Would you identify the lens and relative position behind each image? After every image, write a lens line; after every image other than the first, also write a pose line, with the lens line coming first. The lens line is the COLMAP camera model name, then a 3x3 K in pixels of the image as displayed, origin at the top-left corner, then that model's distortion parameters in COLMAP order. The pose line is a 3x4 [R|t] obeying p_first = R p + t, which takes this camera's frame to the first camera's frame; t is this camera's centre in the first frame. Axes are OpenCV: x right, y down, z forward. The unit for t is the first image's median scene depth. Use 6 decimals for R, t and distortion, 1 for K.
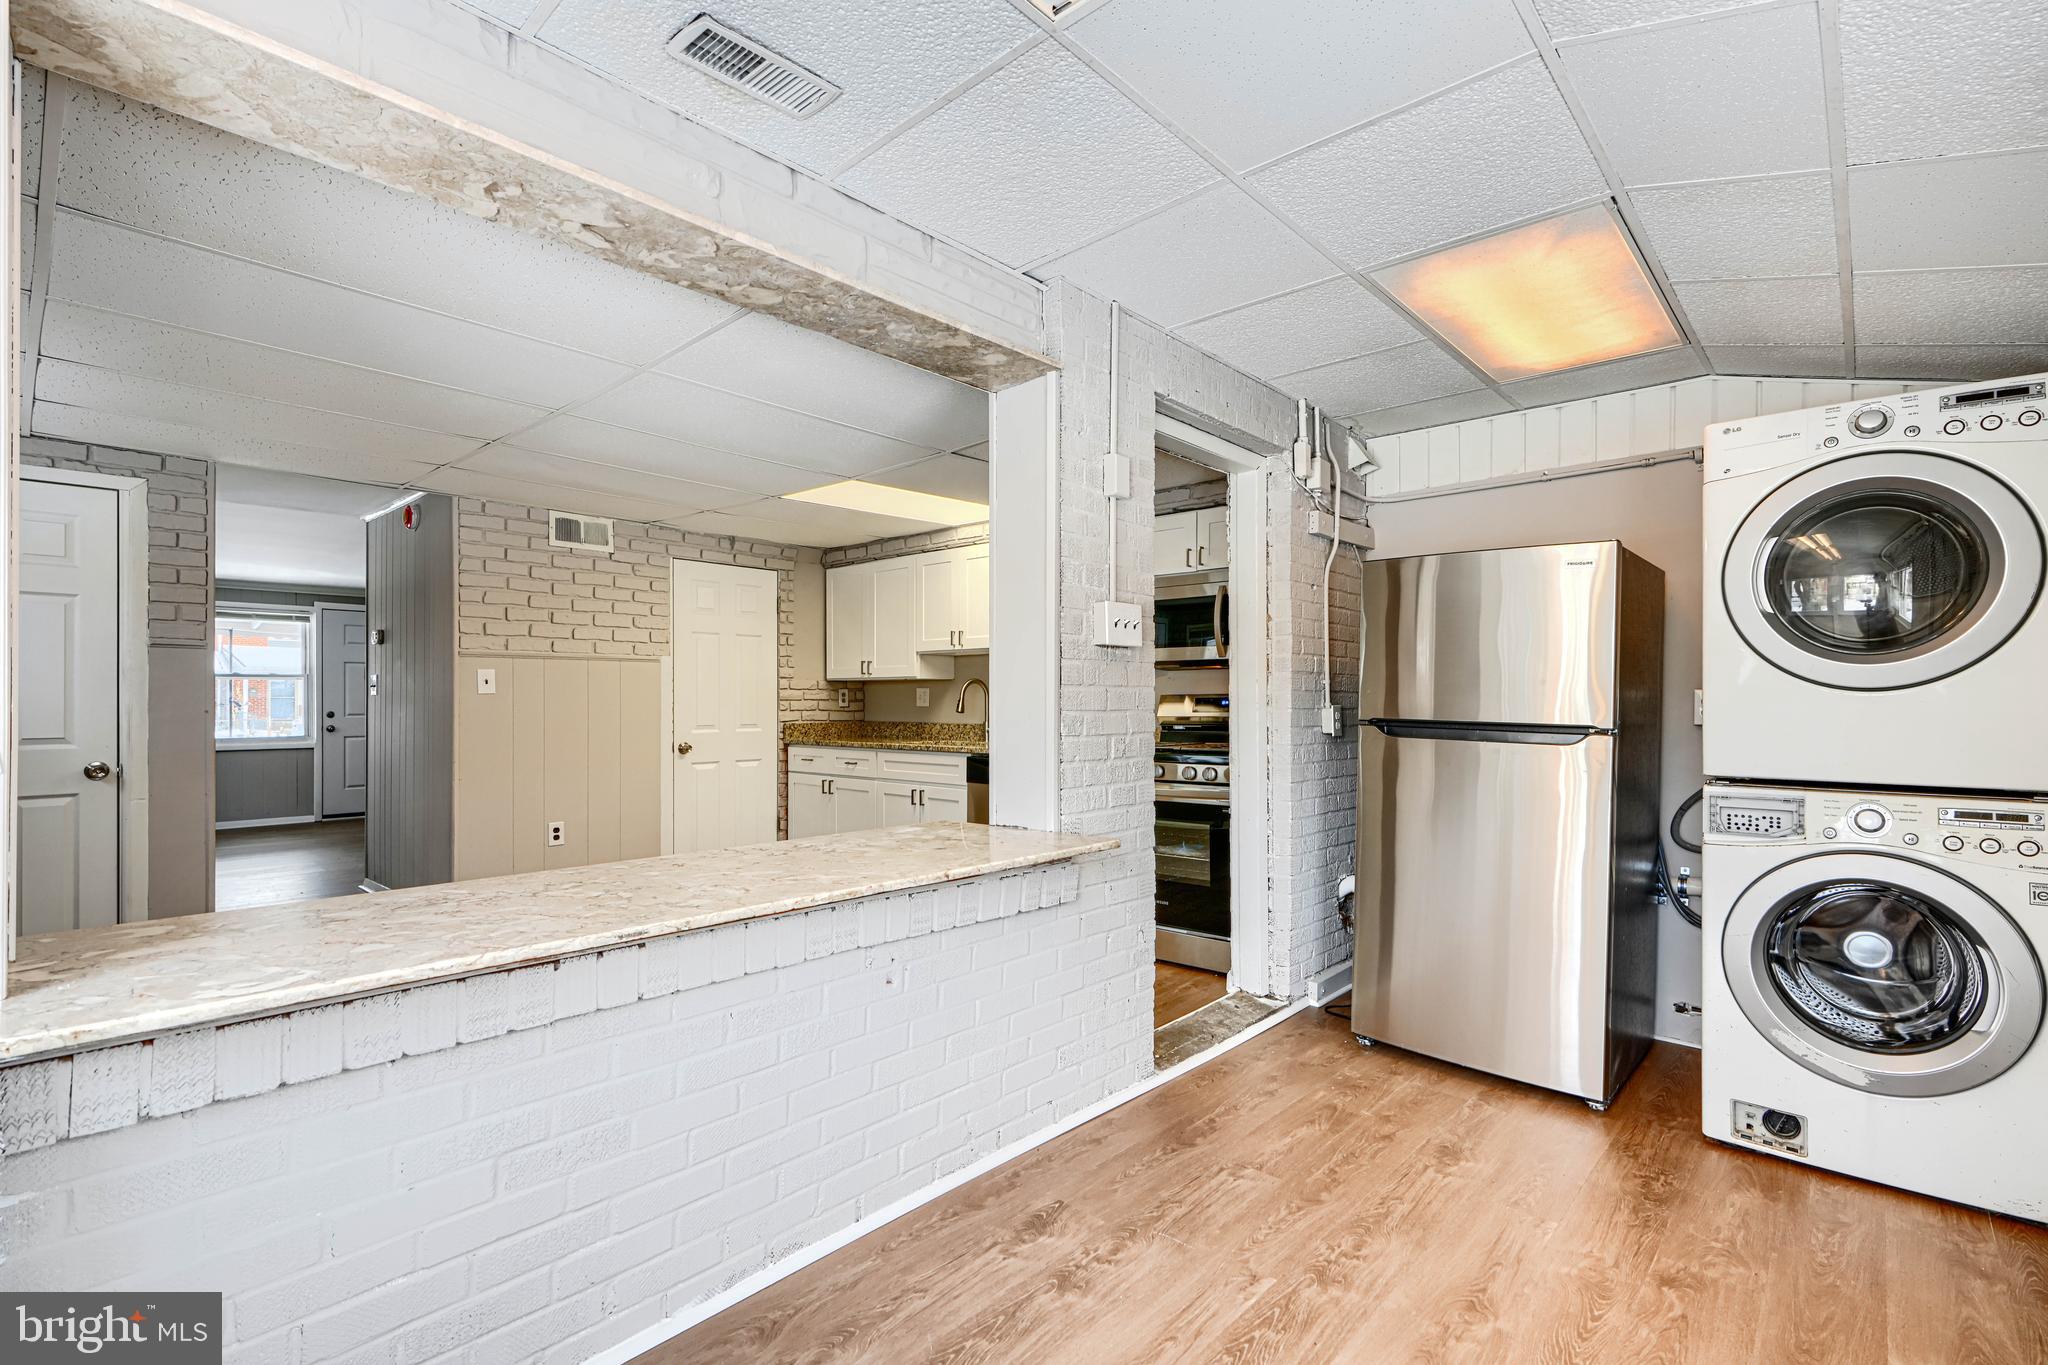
lens RADIAL K [[939.7, 0, 1023.8], [0, 939.7, 698.2], [0, 0, 1]] dist [0.004355, 0.000682]
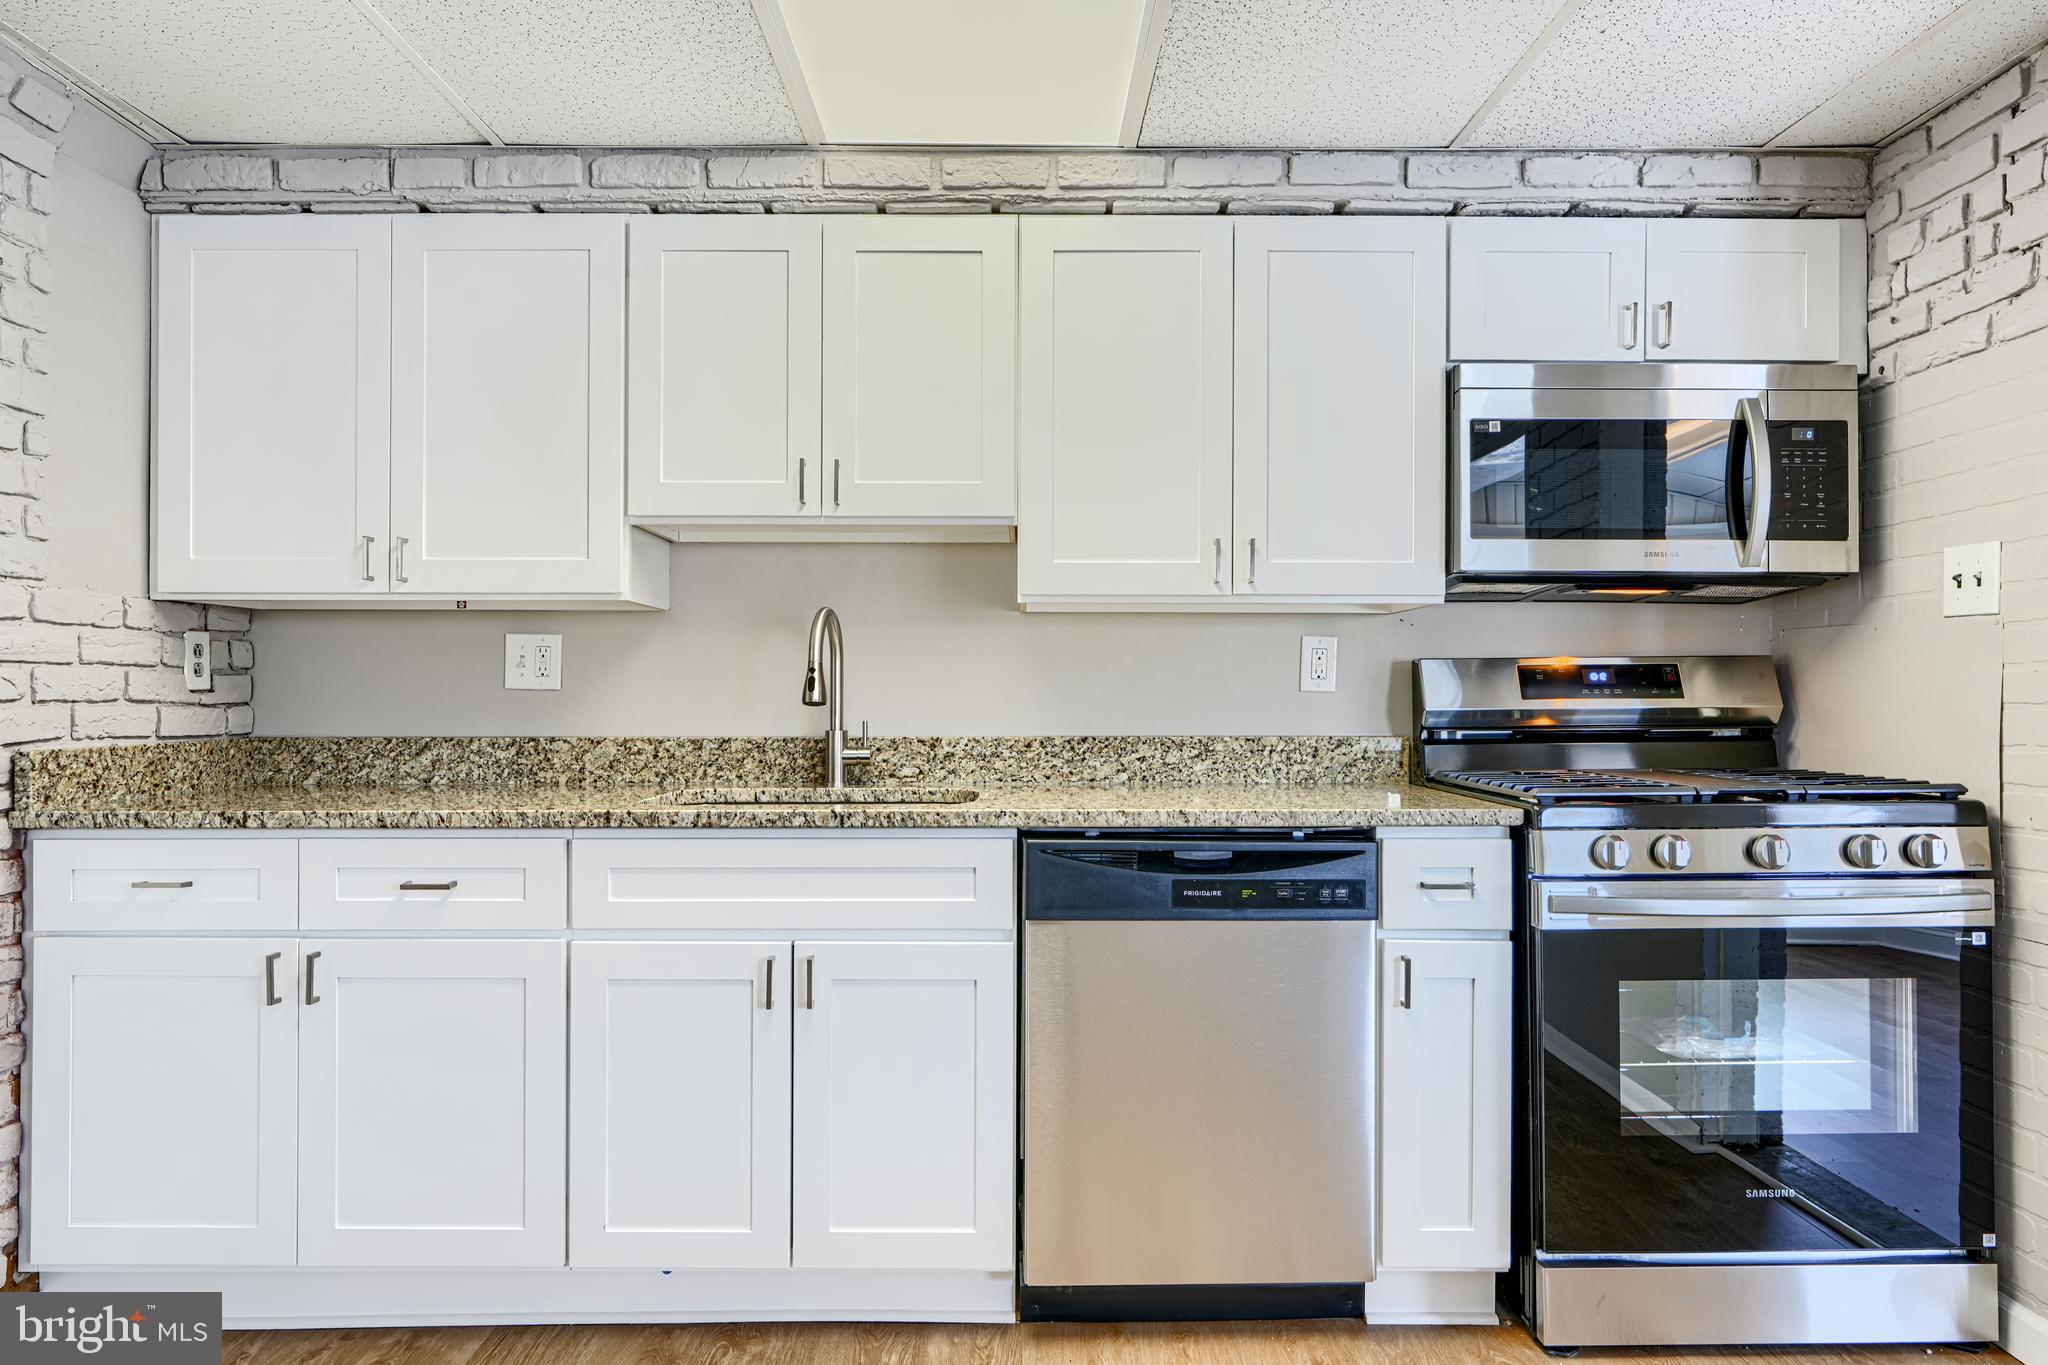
lens RADIAL K [[1227.6, 0, 1019.5], [0, 1227.6, 688.7], [0, 0, 1]] dist [0.001144, 0.001674]
pose [[0.735865, 0.004402, 0.677114, -0.280574], [-0.001835, 0.999988, -0.004507, 0.010534], [-0.677126, 0.002074, 0.735864, 0.561644]]
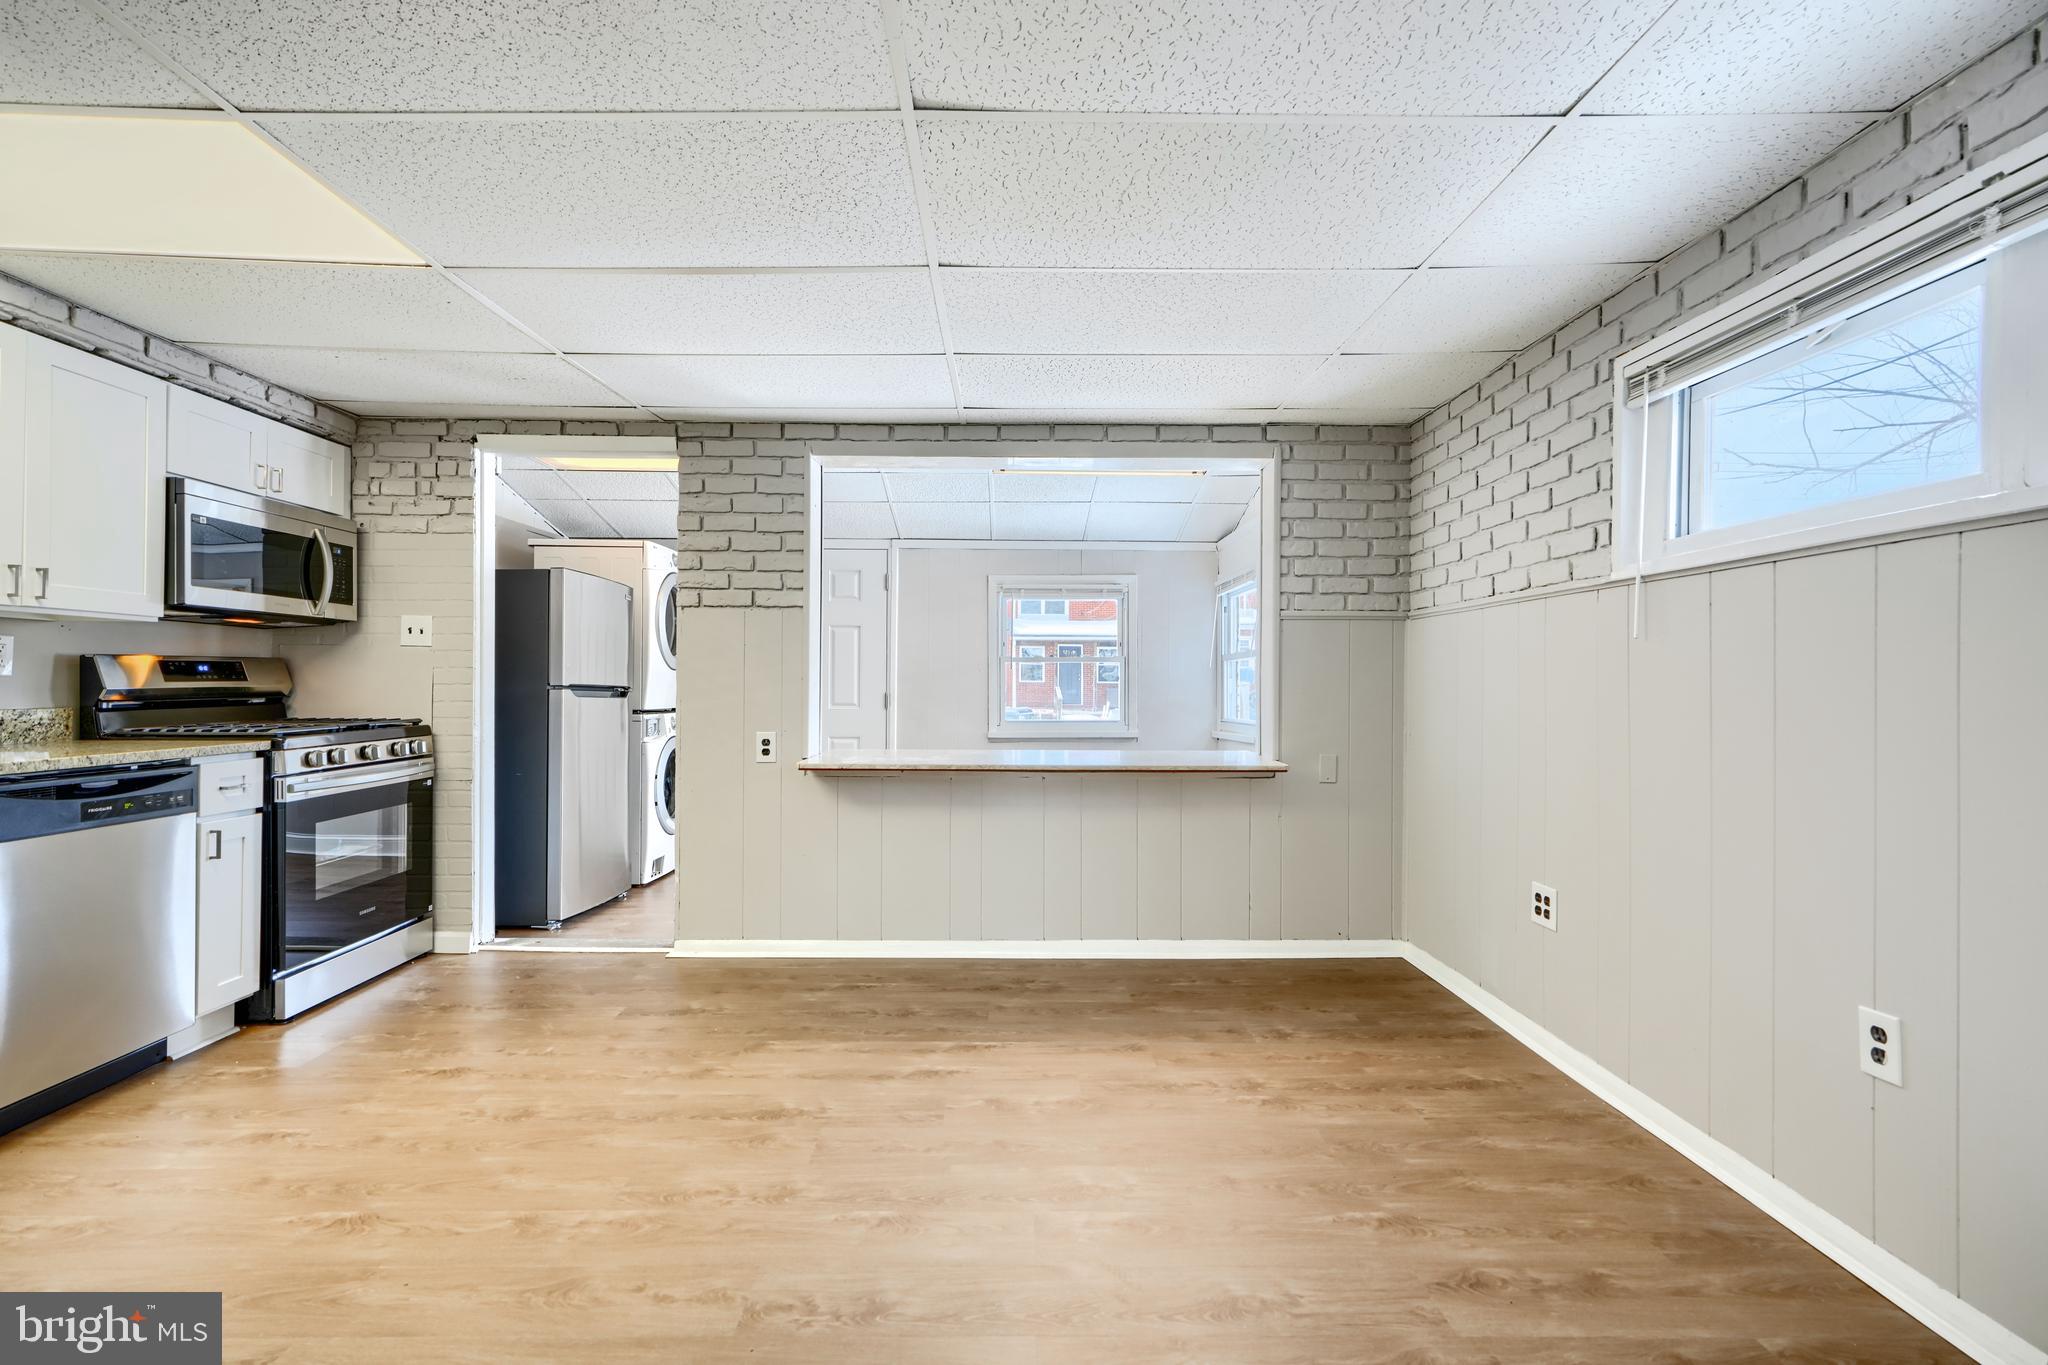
lens RADIAL K [[939.7, 0, 1034.7], [0, 939.7, 679.5], [0, 0, 1]] dist [0.004355, 0.000682]
pose [[-0.692331, -0.000376, 0.721580, -0.570731], [-0.006153, 0.999967, -0.005383, 0.010537], [-0.721554, -0.008167, -0.692310, 0.768311]]
